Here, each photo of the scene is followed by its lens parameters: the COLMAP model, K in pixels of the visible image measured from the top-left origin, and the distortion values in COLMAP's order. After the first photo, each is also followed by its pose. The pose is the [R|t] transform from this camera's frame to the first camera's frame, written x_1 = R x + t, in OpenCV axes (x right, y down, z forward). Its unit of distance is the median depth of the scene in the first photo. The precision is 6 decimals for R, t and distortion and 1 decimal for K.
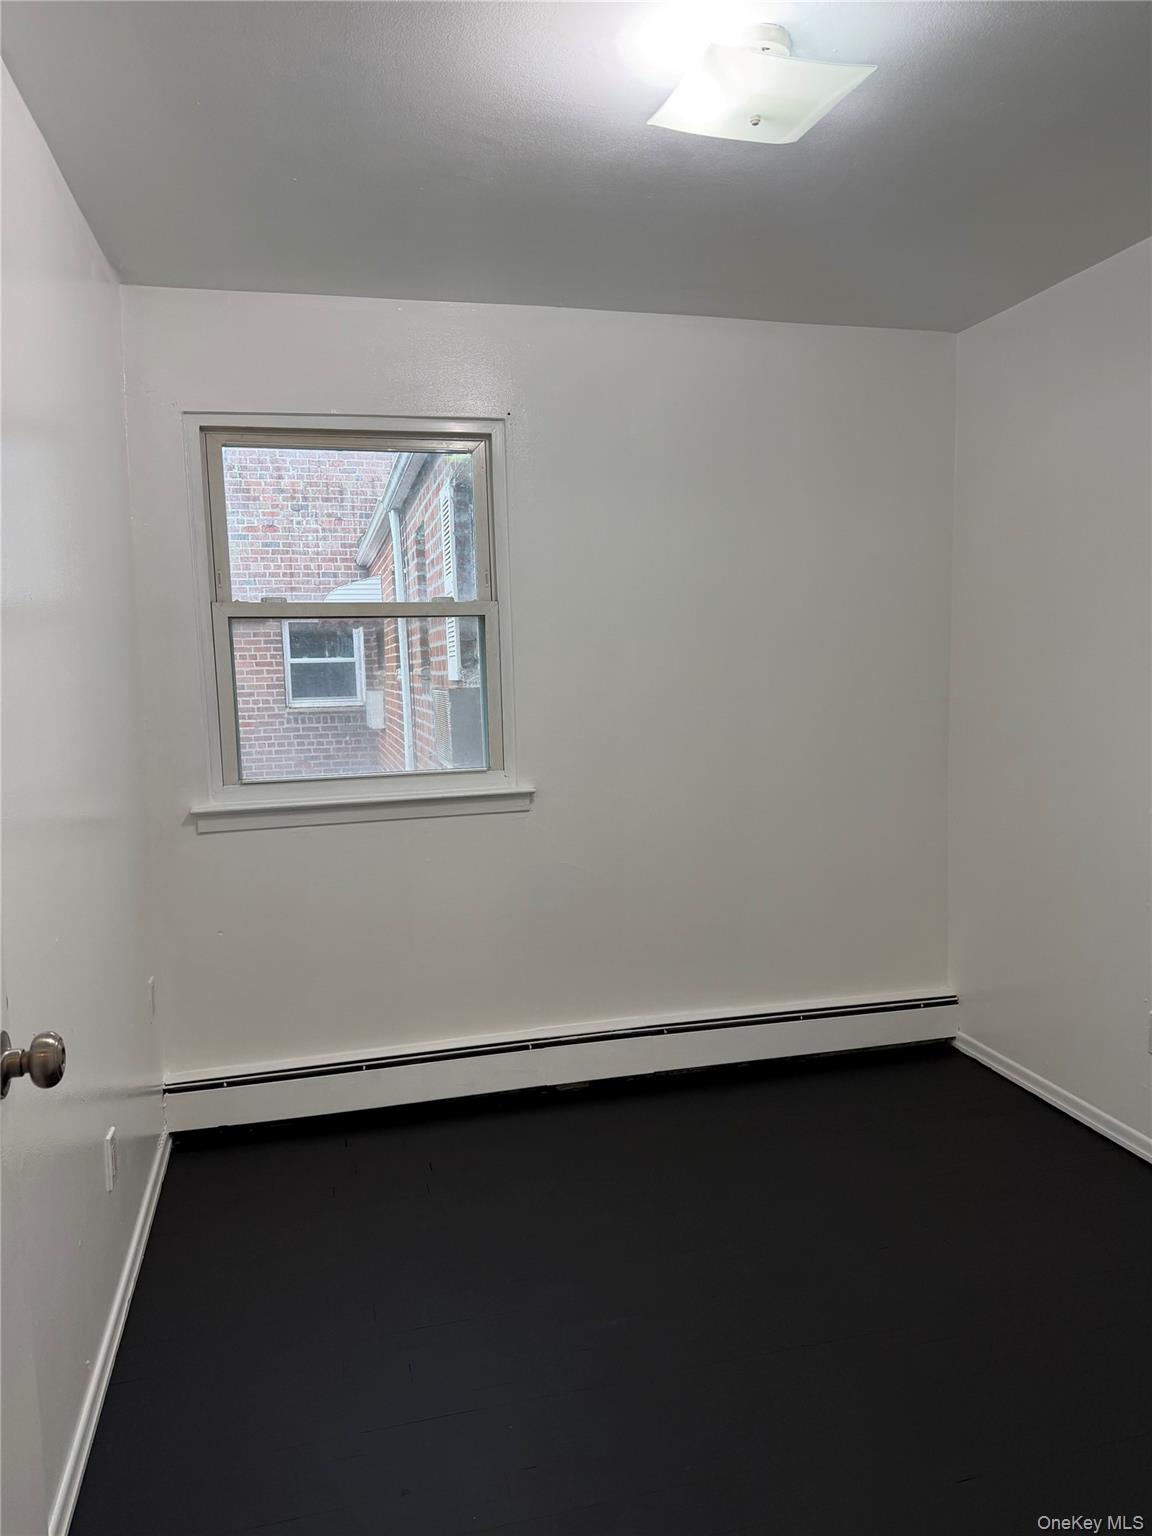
lens RADIAL K [[1082.5, 0, 563.1], [0, 1082.5, 772.5], [0, 0, 1]] dist [0.075373, -0.102427]
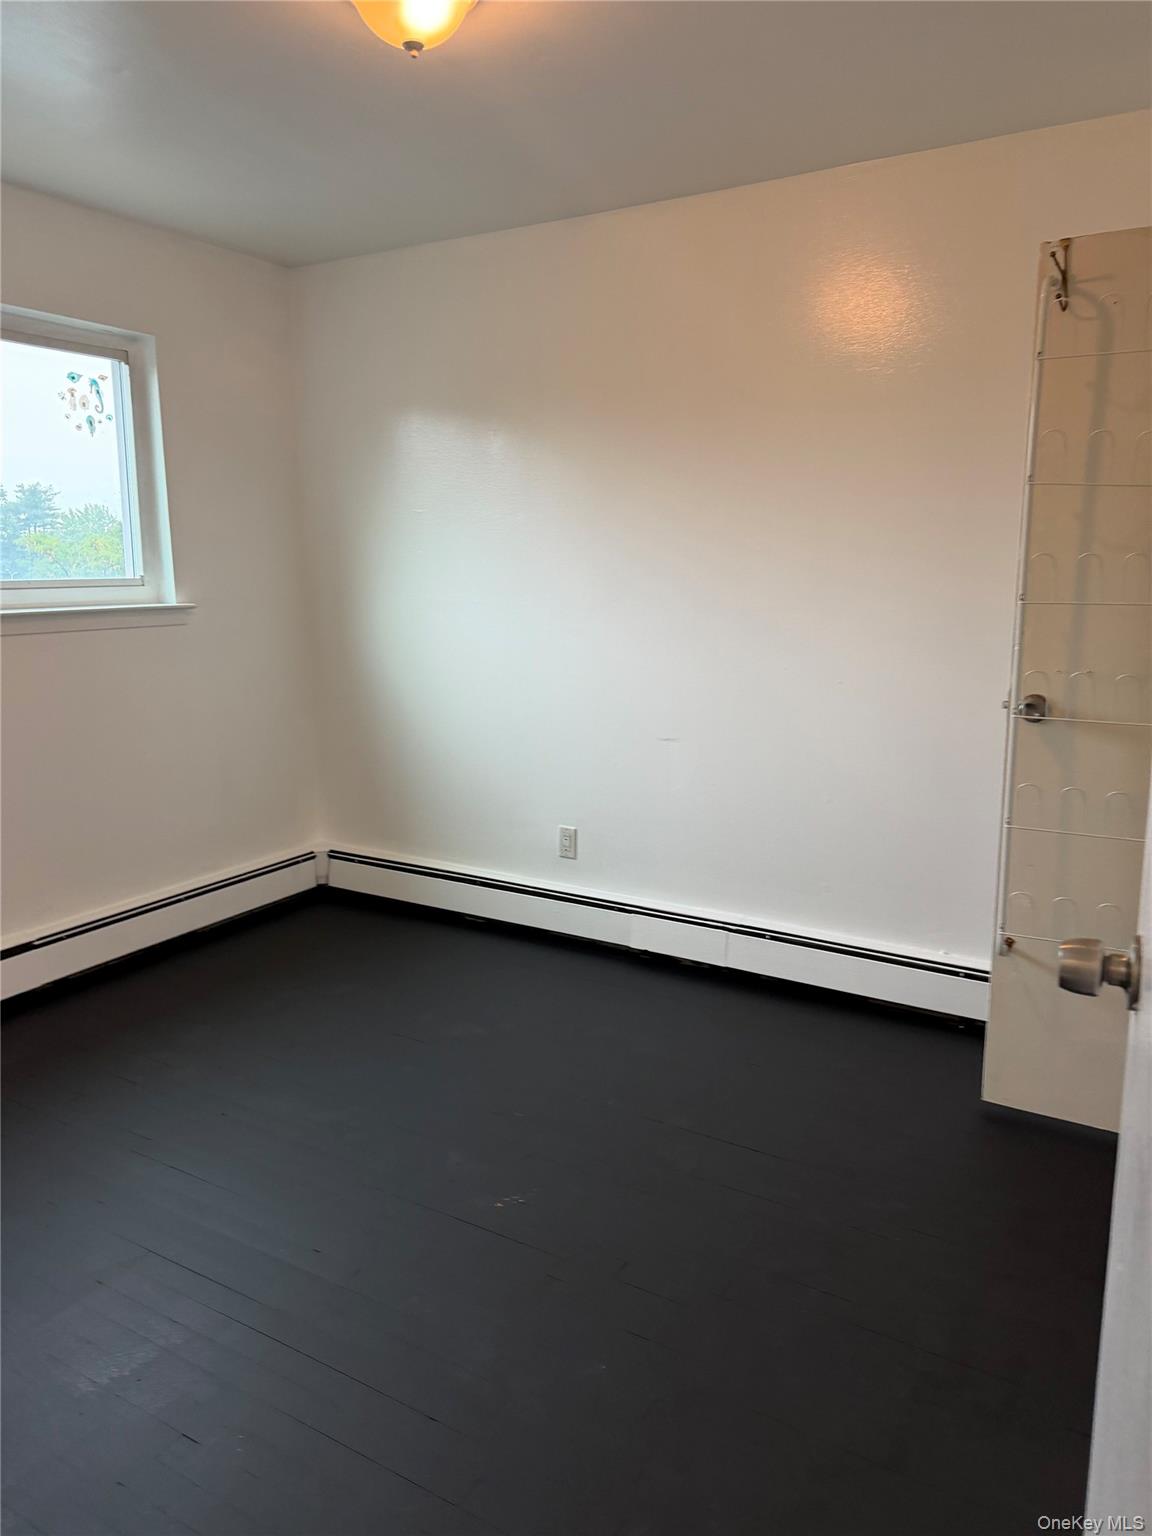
lens RADIAL K [[1082.5, 0, 563.1], [0, 1082.5, 772.5], [0, 0, 1]] dist [0.075373, -0.102427]
pose [[0.706130, 0.162761, -0.689122, 0.666896], [-0.092568, 0.986090, 0.138049, -0.033083], [0.702005, -0.033690, 0.711374, 0.170758]]
